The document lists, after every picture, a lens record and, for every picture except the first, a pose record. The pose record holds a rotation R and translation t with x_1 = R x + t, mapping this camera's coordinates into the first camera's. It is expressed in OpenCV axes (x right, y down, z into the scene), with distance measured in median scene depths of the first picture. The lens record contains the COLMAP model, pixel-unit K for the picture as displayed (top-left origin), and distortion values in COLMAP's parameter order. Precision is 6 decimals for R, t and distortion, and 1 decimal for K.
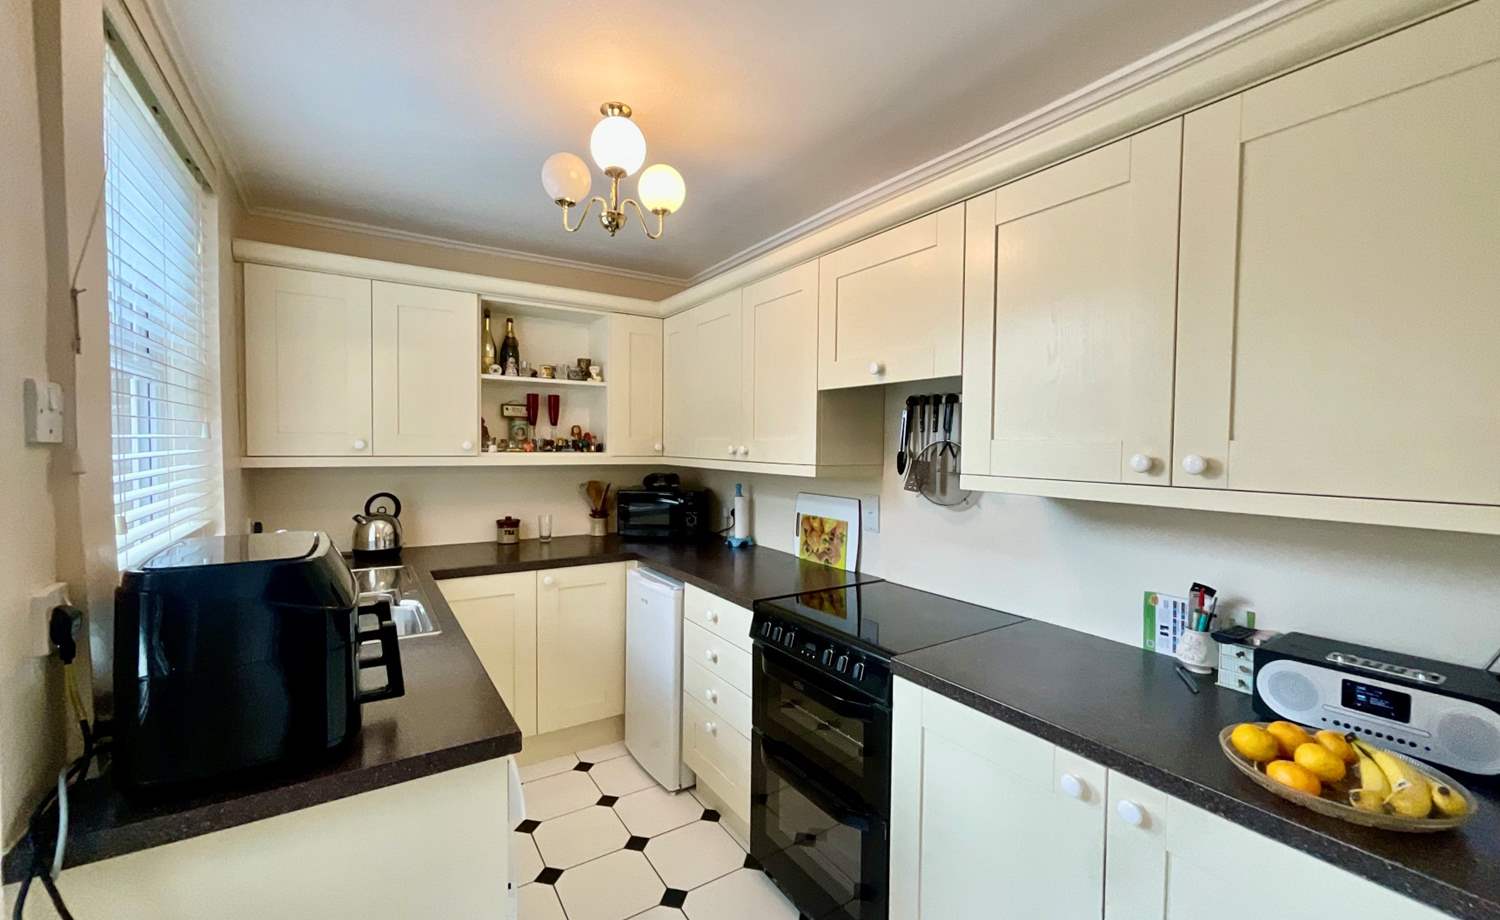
lens RADIAL K [[607.4, 0, 750.0], [0, 607.4, 460.0], [0, 0, 1]] dist [-0.003060, 0.000300]
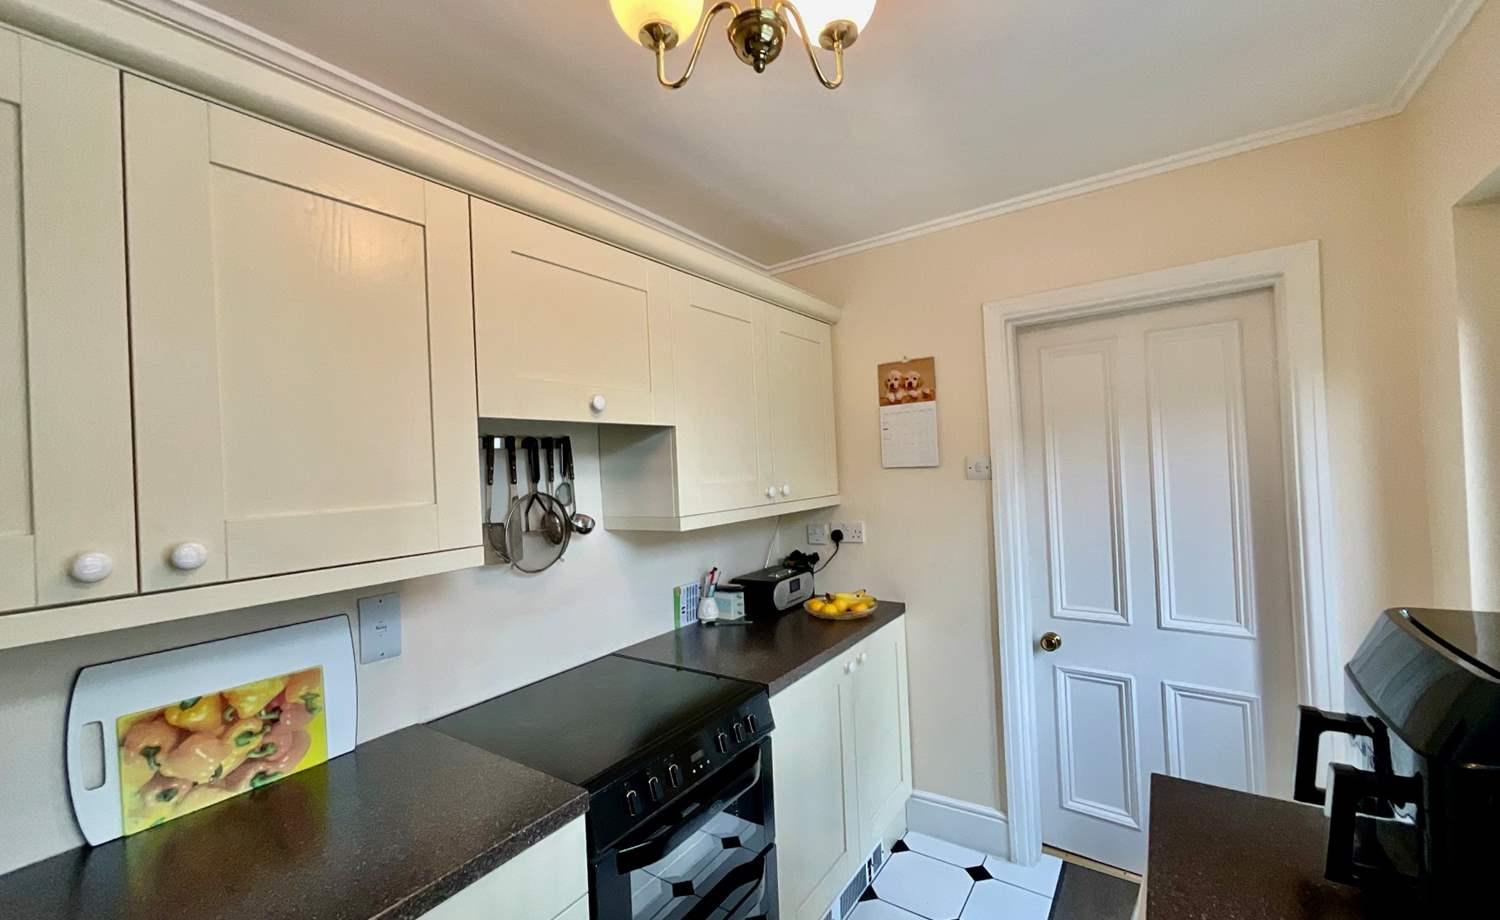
lens RADIAL K [[607.4, 0, 750.0], [0, 607.4, 460.0], [0, 0, 1]] dist [-0.003060, 0.000300]
pose [[-0.375813, 0.016605, 0.926547, -0.451637], [0.071040, 0.997414, 0.010940, -0.052028], [-0.923969, 0.069933, -0.376020, 0.832872]]
